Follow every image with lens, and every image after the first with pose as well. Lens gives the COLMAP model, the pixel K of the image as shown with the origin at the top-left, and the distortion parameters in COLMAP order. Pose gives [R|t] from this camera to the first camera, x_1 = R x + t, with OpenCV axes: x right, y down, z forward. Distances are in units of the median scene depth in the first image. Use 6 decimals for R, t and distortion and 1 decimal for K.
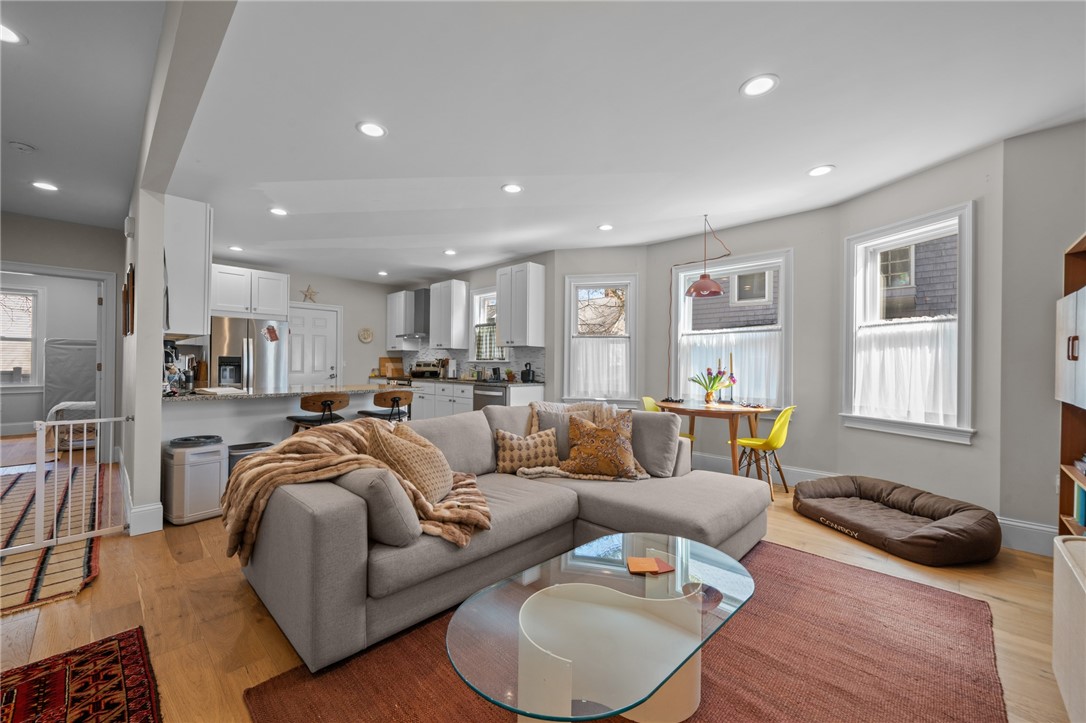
lens RADIAL K [[419.2, 0, 536.4], [0, 419.2, 365.7], [0, 0, 1]] dist [-0.001096, -0.000241]
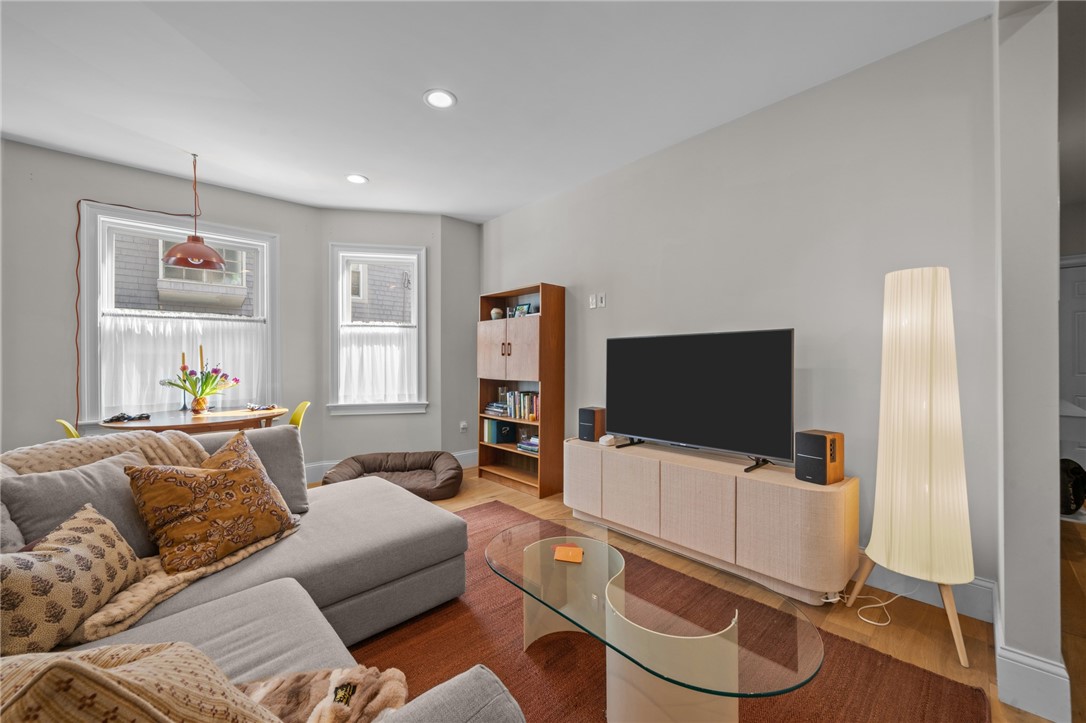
lens RADIAL K [[419.8, 0, 529.8], [0, 419.8, 357.8], [0, 0, 1]] dist [-0.001344, -0.000233]
pose [[0.053864, -0.004135, 0.998540, -0.380180], [0.009397, 0.999949, 0.003634, -0.005805], [-0.998504, 0.009187, 0.053900, 0.498935]]
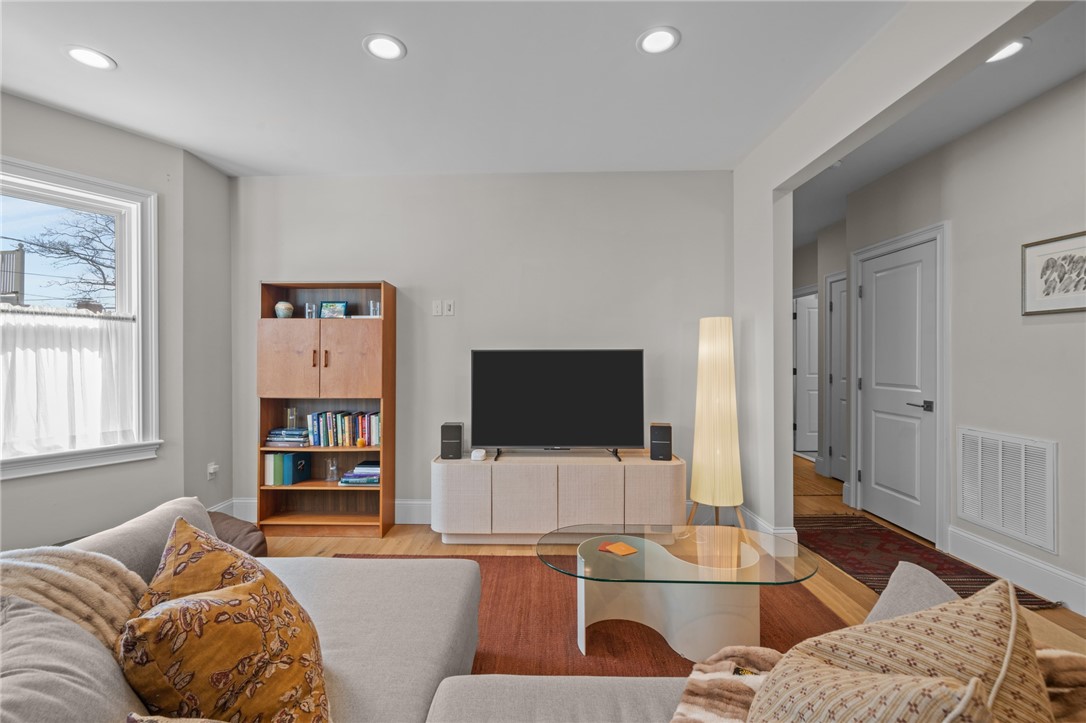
lens RADIAL K [[474.9, 0, 535.2], [0, 474.9, 361.4], [0, 0, 1]] dist [-0.000316, -0.000306]
pose [[-0.682503, -0.009379, 0.730822, -0.273770], [-0.001081, 0.999930, 0.011823, -0.033356], [-0.730882, 0.007280, -0.682465, 0.997609]]
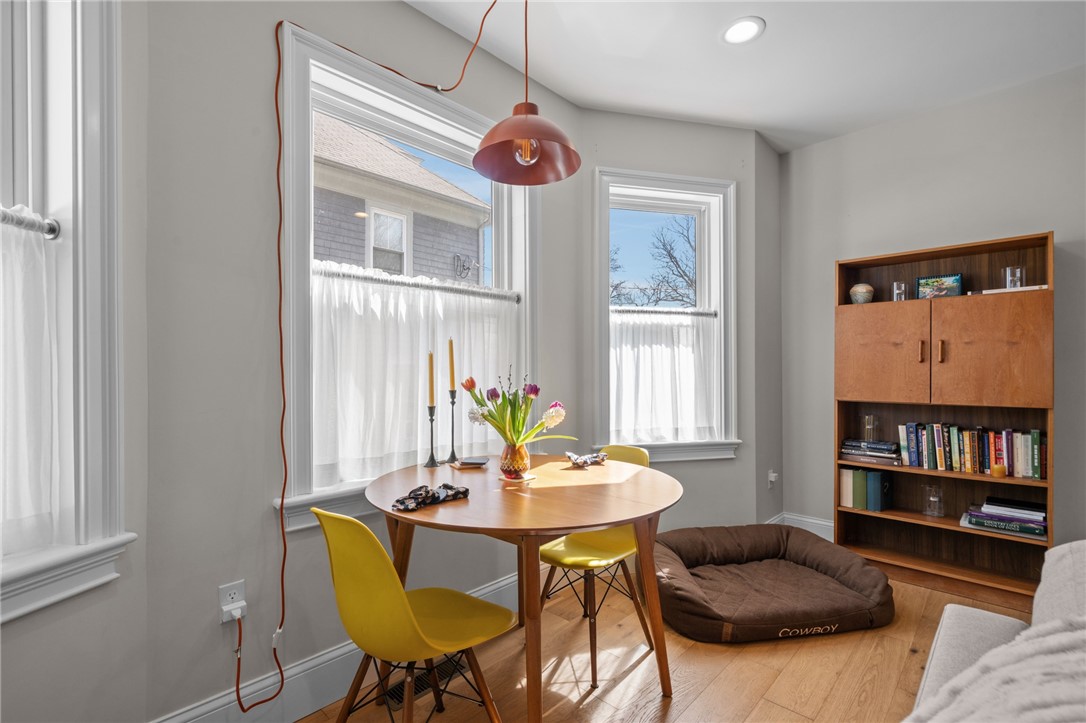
lens RADIAL K [[495.1, 0, 530.6], [0, 495.1, 366.6], [0, 0, 1]] dist [0.000425, -0.000099]
pose [[0.006637, -0.000657, 0.999978, -0.011546], [0.005697, 0.999984, 0.000619, -0.006010], [-0.999962, 0.005693, 0.006640, 1.288326]]
